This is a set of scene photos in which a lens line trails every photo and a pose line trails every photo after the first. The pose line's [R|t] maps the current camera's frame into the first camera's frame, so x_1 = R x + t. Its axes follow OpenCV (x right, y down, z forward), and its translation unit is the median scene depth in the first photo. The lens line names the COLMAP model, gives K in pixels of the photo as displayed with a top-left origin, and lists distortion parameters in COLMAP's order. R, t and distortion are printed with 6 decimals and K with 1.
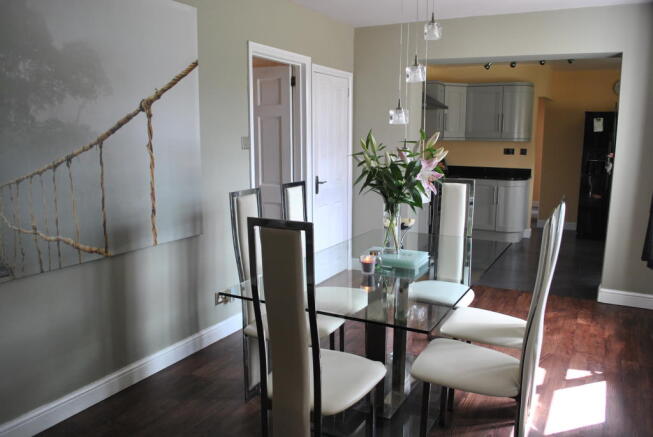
lens RADIAL K [[525.9, 0, 327.6], [0, 525.9, 220.2], [0, 0, 1]] dist [-0.054948, -0.002480]
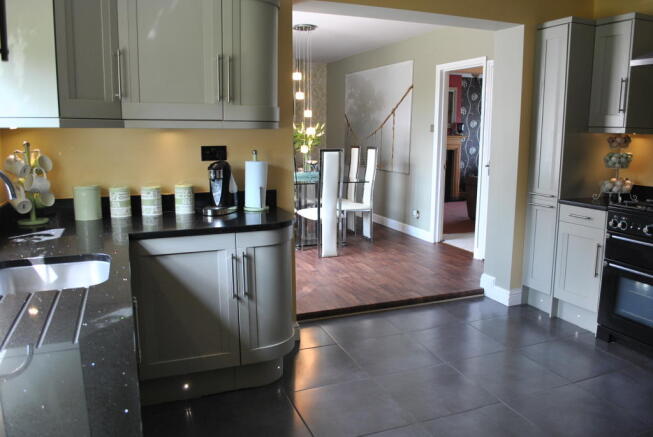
lens RADIAL K [[525.9, 0, 327.1], [0, 525.9, 216.1], [0, 0, 1]] dist [-0.054948, -0.002480]
pose [[-0.652749, 0.112873, -0.749119, 1.078949], [-0.135269, 0.955582, 0.261850, -0.221052], [0.745400, 0.272255, -0.608487, 1.499549]]
